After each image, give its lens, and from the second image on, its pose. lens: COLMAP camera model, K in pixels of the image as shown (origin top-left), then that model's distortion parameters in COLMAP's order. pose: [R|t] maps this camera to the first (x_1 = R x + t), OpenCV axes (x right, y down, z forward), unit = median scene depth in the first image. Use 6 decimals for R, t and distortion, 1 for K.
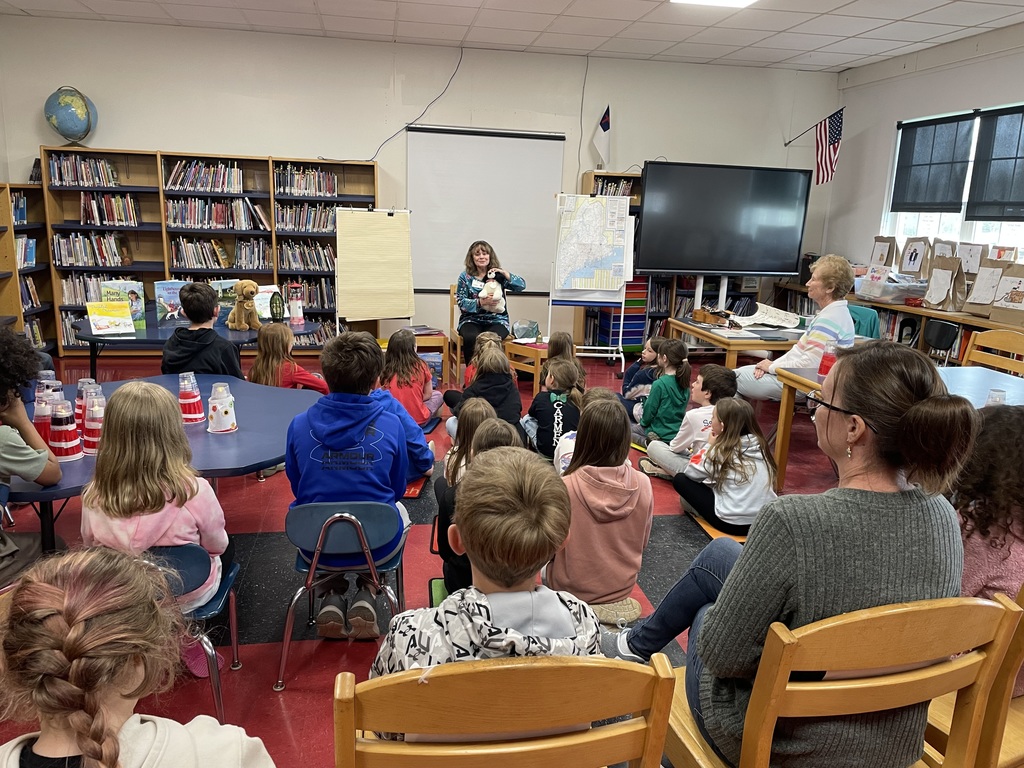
lens RADIAL K [[770.3, 0, 505.7], [0, 770.3, 384.0], [0, 0, 1]] dist [0.014090, -0.050549]
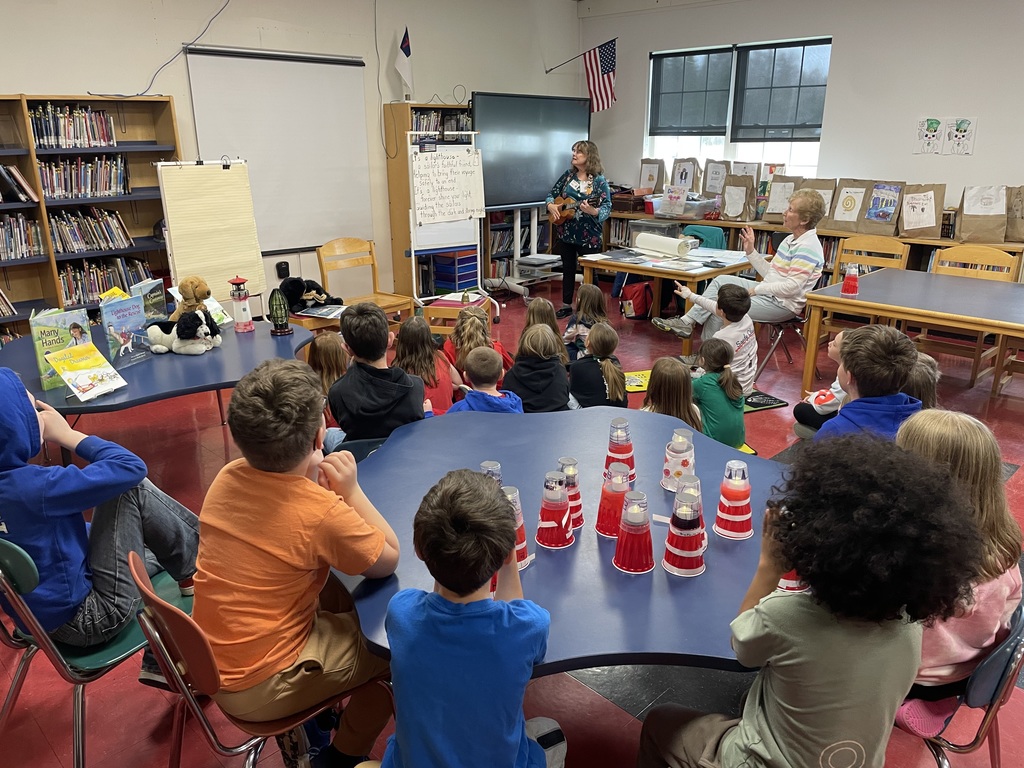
lens RADIAL K [[770.3, 0, 513.6], [0, 770.3, 385.3], [0, 0, 1]] dist [0.014090, -0.050549]
pose [[0.814961, -0.213916, 0.538589, -0.363878], [0.155969, 0.976049, 0.151663, -0.074140], [-0.558133, -0.039596, 0.828806, 0.175471]]
